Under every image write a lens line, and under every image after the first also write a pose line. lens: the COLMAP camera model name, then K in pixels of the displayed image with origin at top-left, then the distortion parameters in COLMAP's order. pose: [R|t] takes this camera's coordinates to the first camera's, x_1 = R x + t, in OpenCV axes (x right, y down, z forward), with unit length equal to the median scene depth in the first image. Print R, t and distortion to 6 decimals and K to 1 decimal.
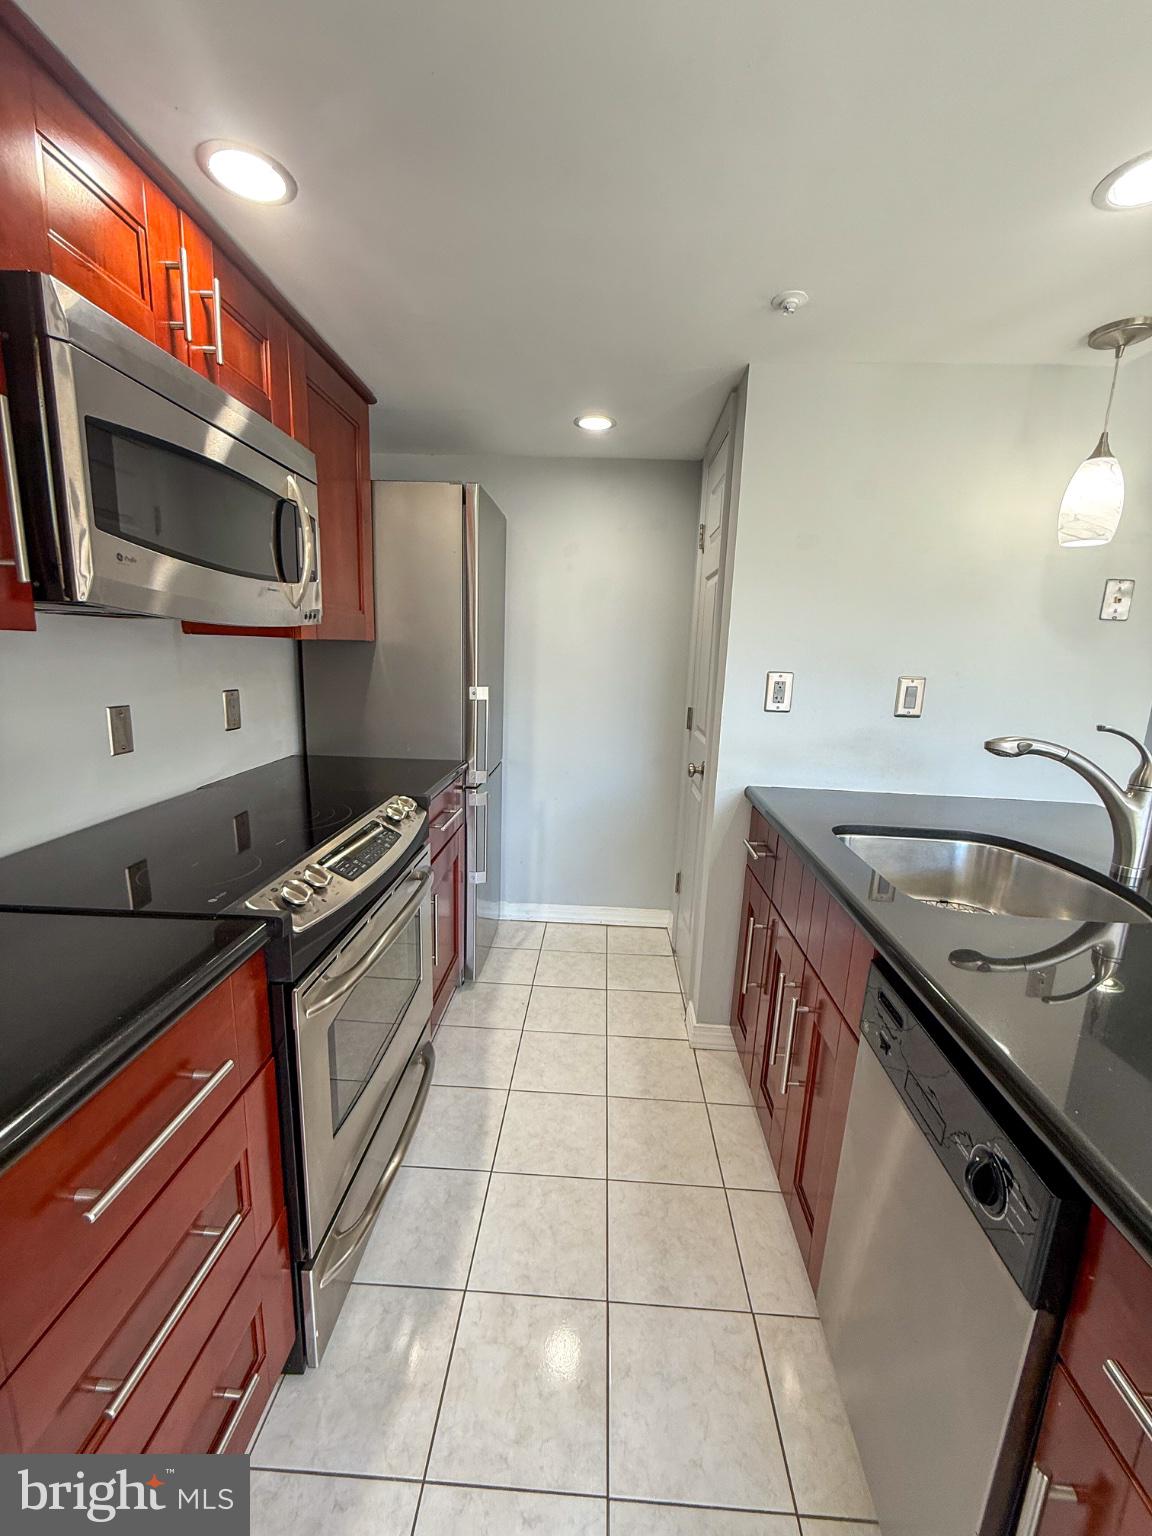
lens RADIAL K [[610.1, 0, 575.8], [0, 610.1, 767.9], [0, 0, 1]] dist [-0.001234, 0.000231]
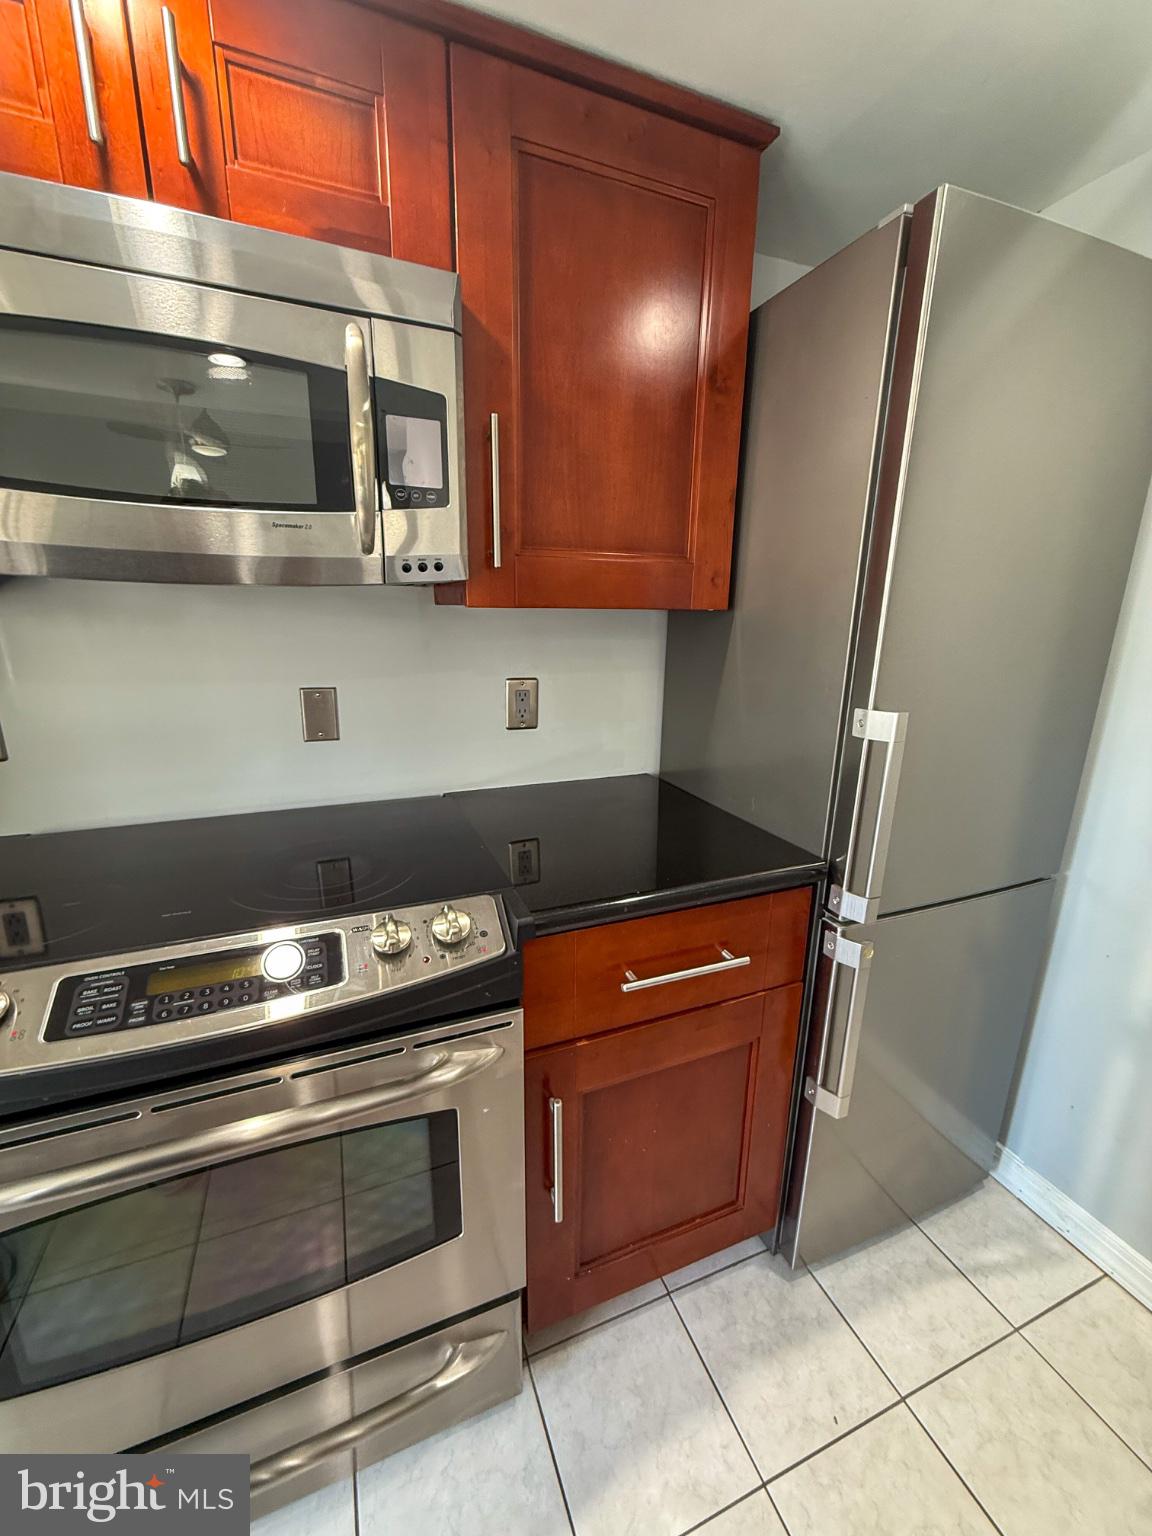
lens RADIAL K [[610.1, 0, 578.7], [0, 610.1, 766.0], [0, 0, 1]] dist [-0.001234, 0.000231]
pose [[0.417536, 0.197494, -0.886938, 0.173737], [-0.175817, 0.975208, 0.134381, -0.138102], [0.891489, 0.099830, 0.441907, 0.746857]]
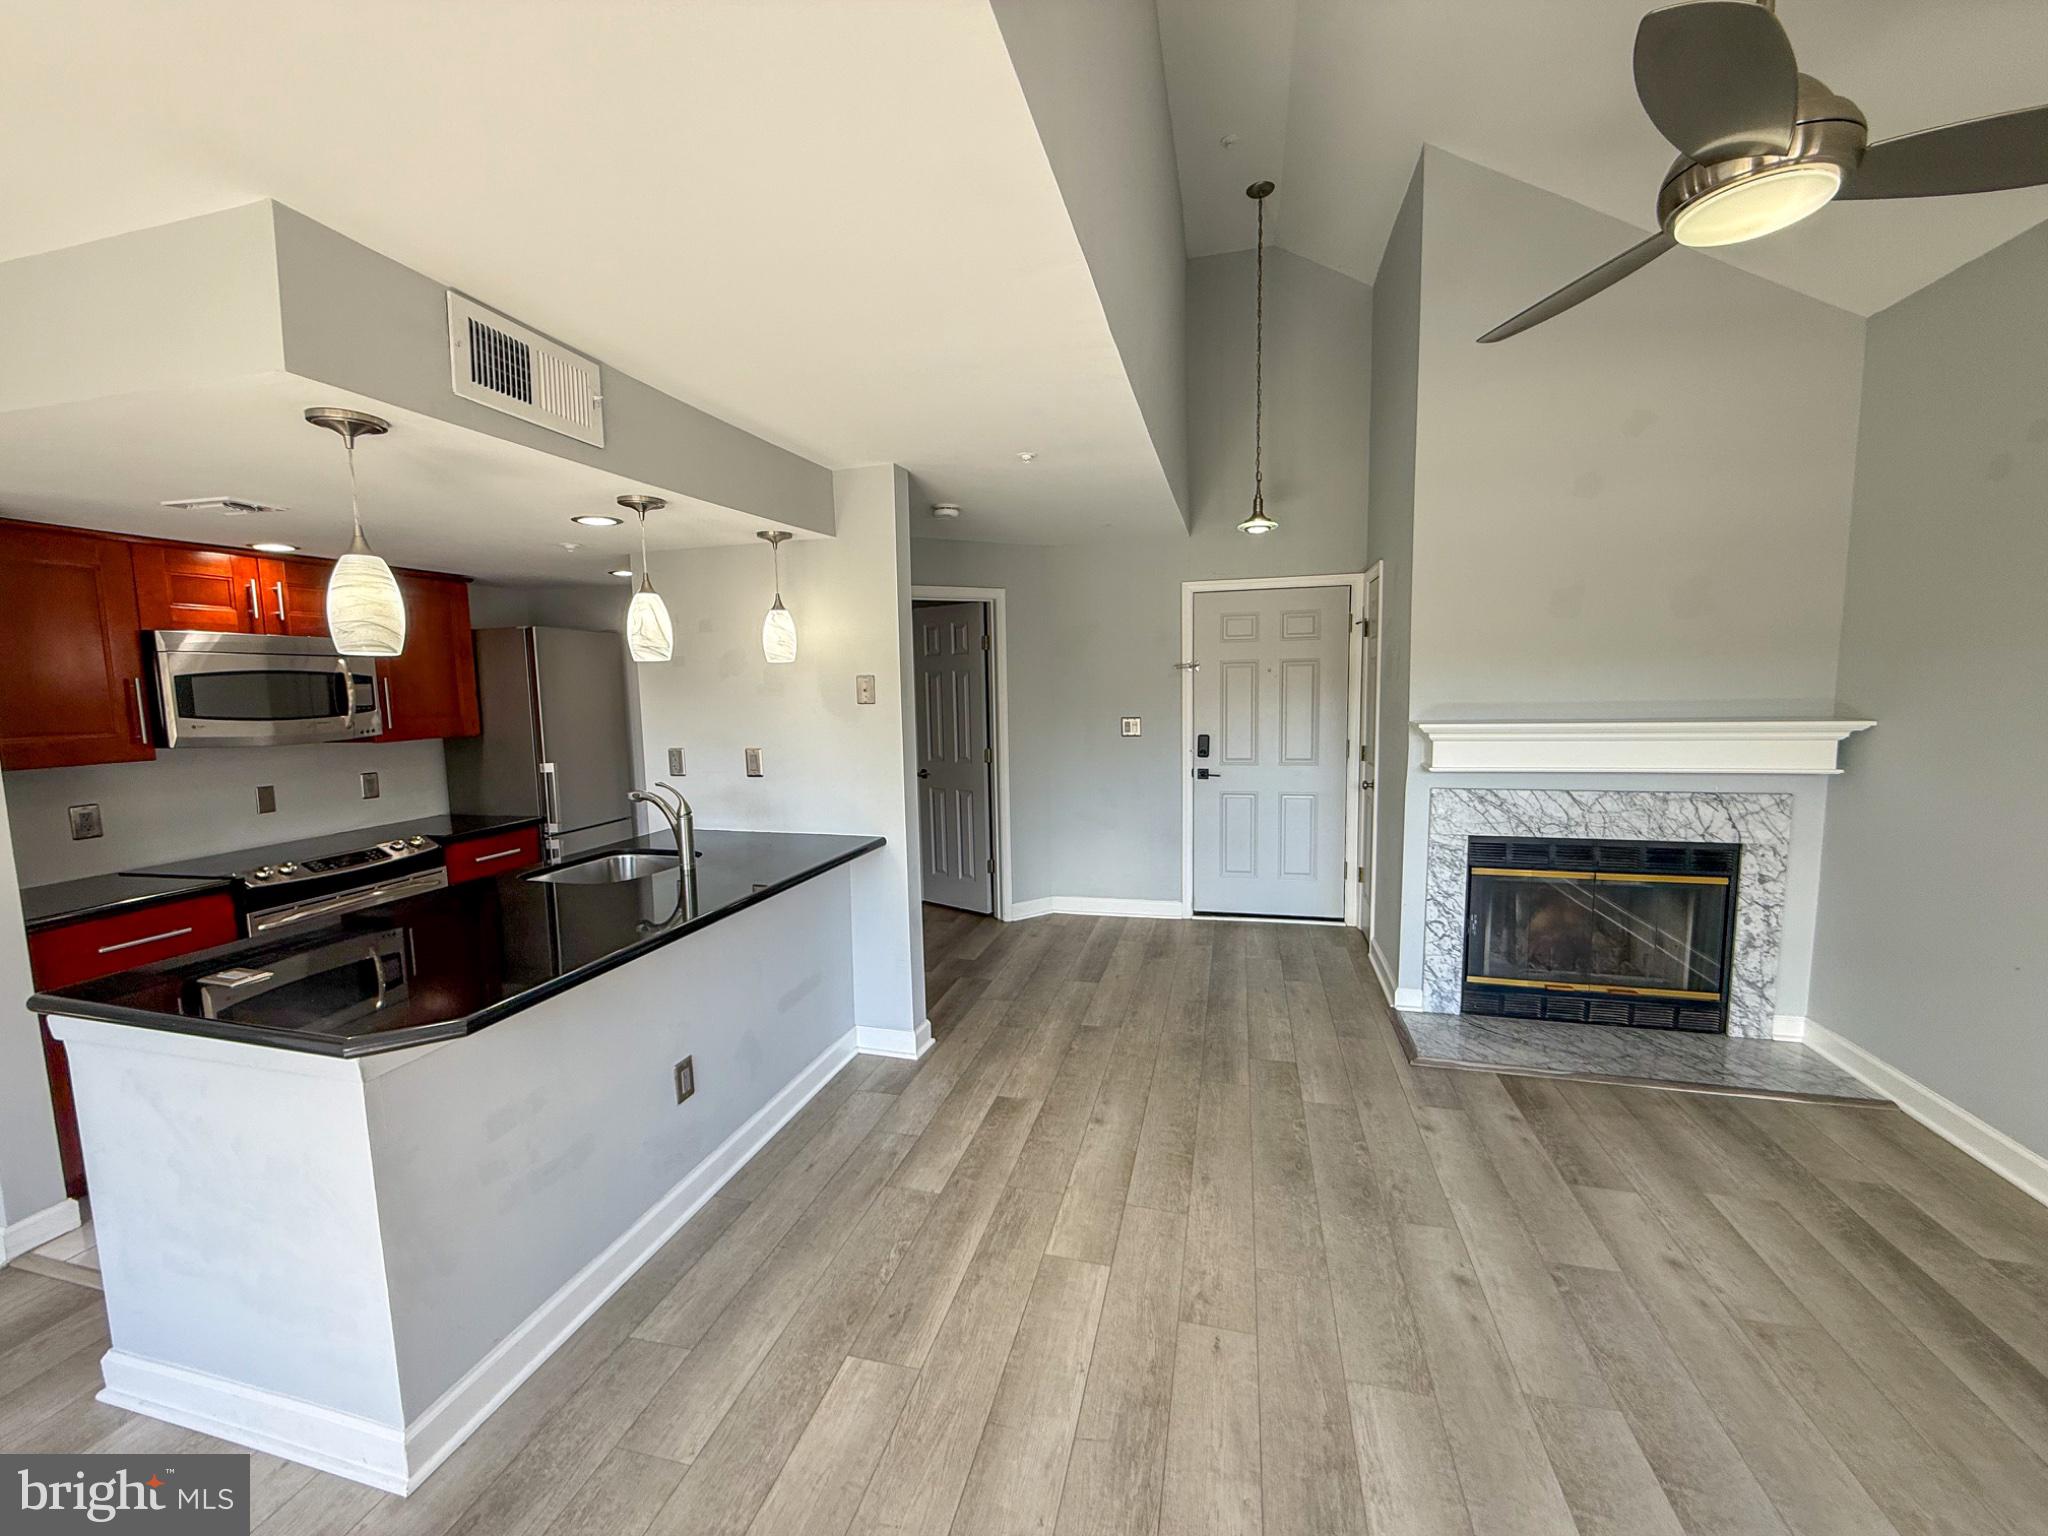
lens RADIAL K [[813.5, 0, 1020.1], [0, 813.5, 768.3], [0, 0, 1]] dist [-0.001234, 0.000231]
pose [[0.976704, -0.033154, -0.212014, 1.562713], [0.013984, 0.995726, -0.091288, 0.078383], [0.214135, 0.086197, 0.972994, -0.706155]]
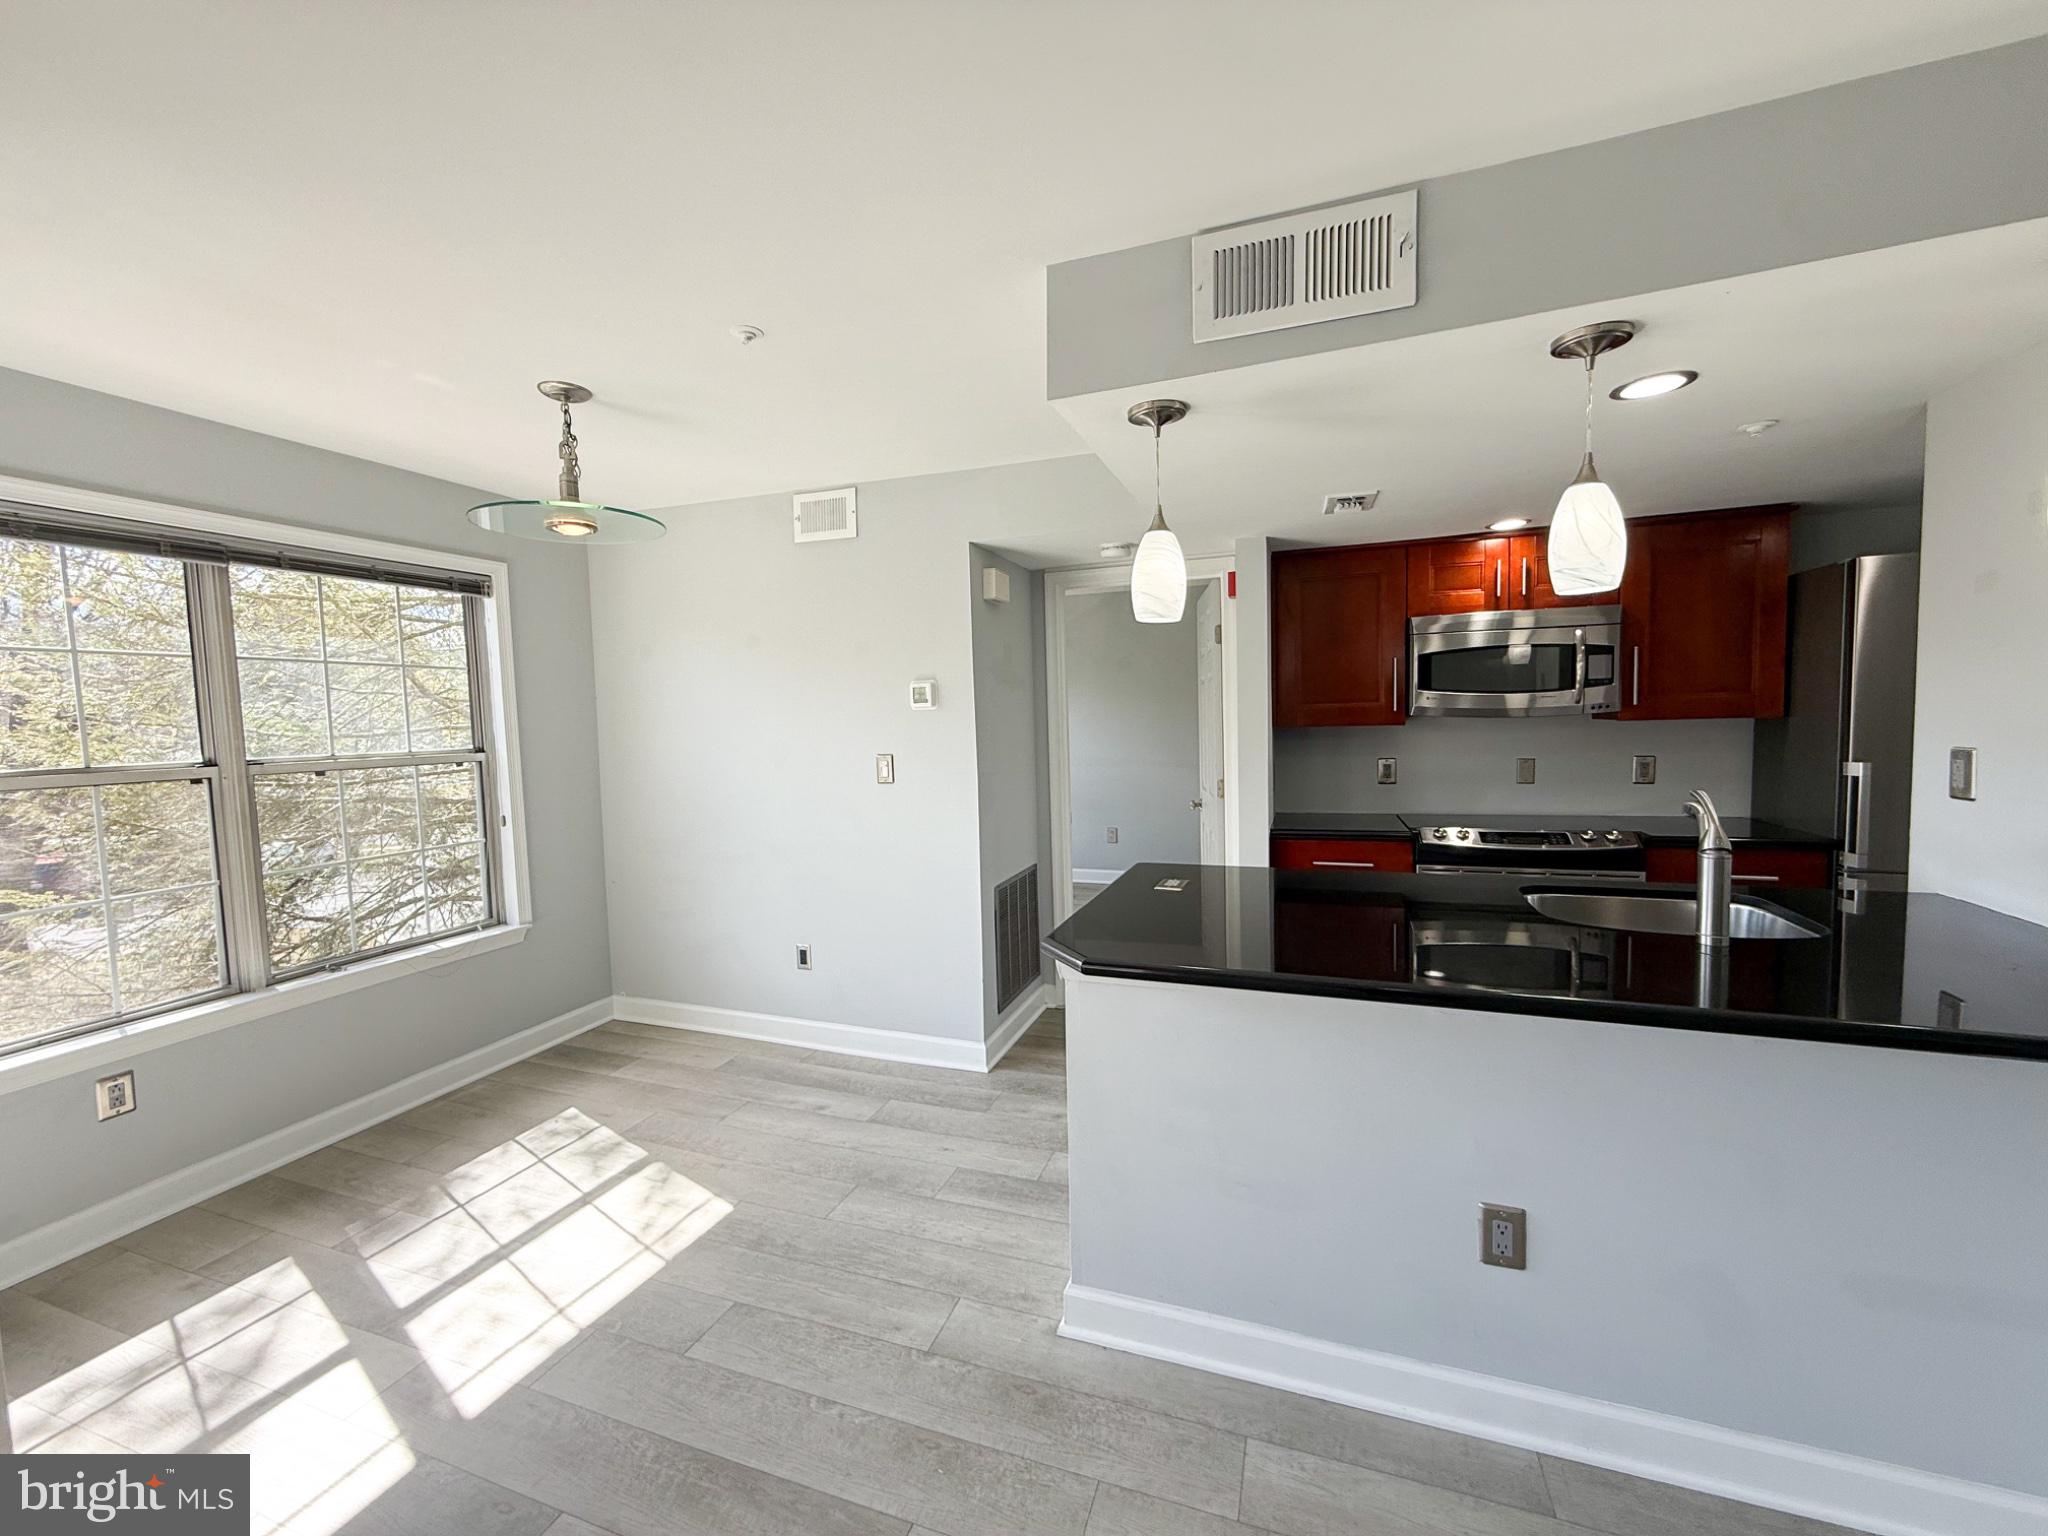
lens RADIAL K [[813.5, 0, 1016.7], [0, 813.5, 769.1], [0, 0, 1]] dist [-0.001234, 0.000231]
pose [[-0.289744, 0.036569, -0.956405, 1.687441], [-0.166968, 0.982016, 0.088132, -0.021353], [0.942428, 0.185225, -0.278427, 0.163983]]
